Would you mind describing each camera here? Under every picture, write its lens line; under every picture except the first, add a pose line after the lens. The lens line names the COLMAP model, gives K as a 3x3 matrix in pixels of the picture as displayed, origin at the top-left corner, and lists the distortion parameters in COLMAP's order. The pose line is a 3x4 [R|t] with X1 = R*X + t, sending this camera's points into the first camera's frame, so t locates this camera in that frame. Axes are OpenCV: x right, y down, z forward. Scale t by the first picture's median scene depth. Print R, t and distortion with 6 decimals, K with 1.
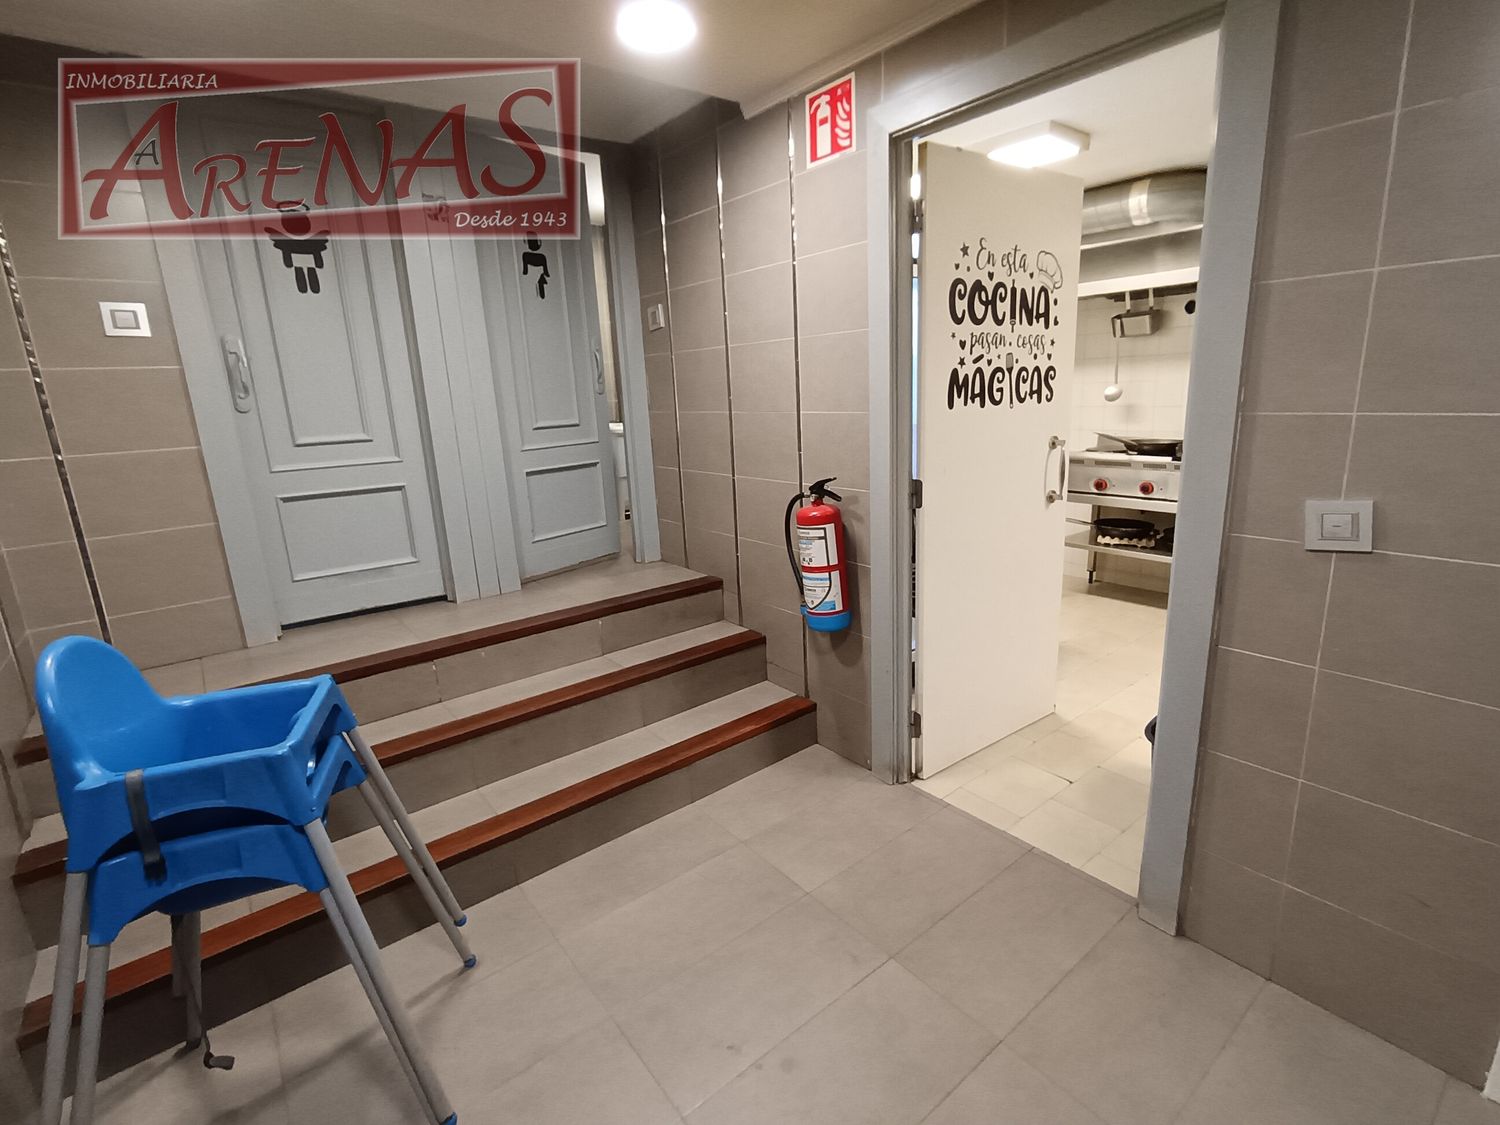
lens RADIAL K [[720.5, 0, 752.2], [0, 720.5, 563.1], [0, 0, 1]] dist [-0.000972, 0.000022]
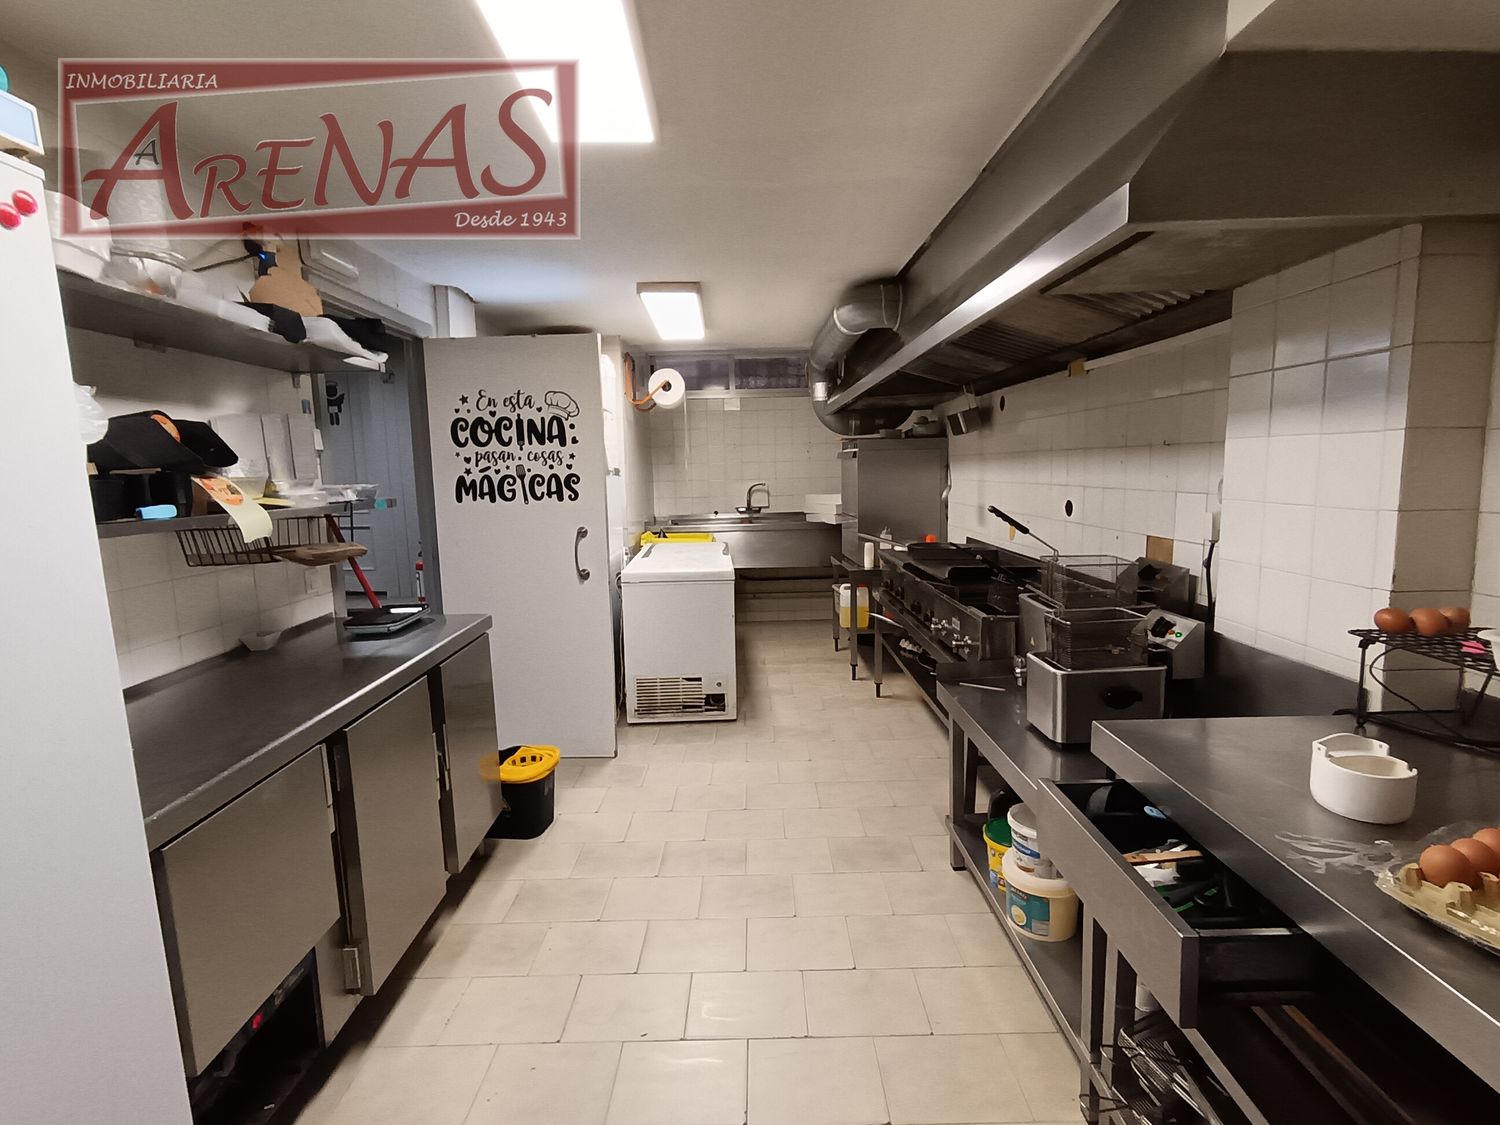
lens RADIAL K [[720.5, 0, 747.8], [0, 720.5, 557.8], [0, 0, 1]] dist [-0.000972, 0.000022]
pose [[0.776692, 0.104270, -0.621190, 1.615083], [-0.157829, 0.986958, -0.031672, -0.143316], [0.609787, 0.122641, 0.783019, 0.207447]]
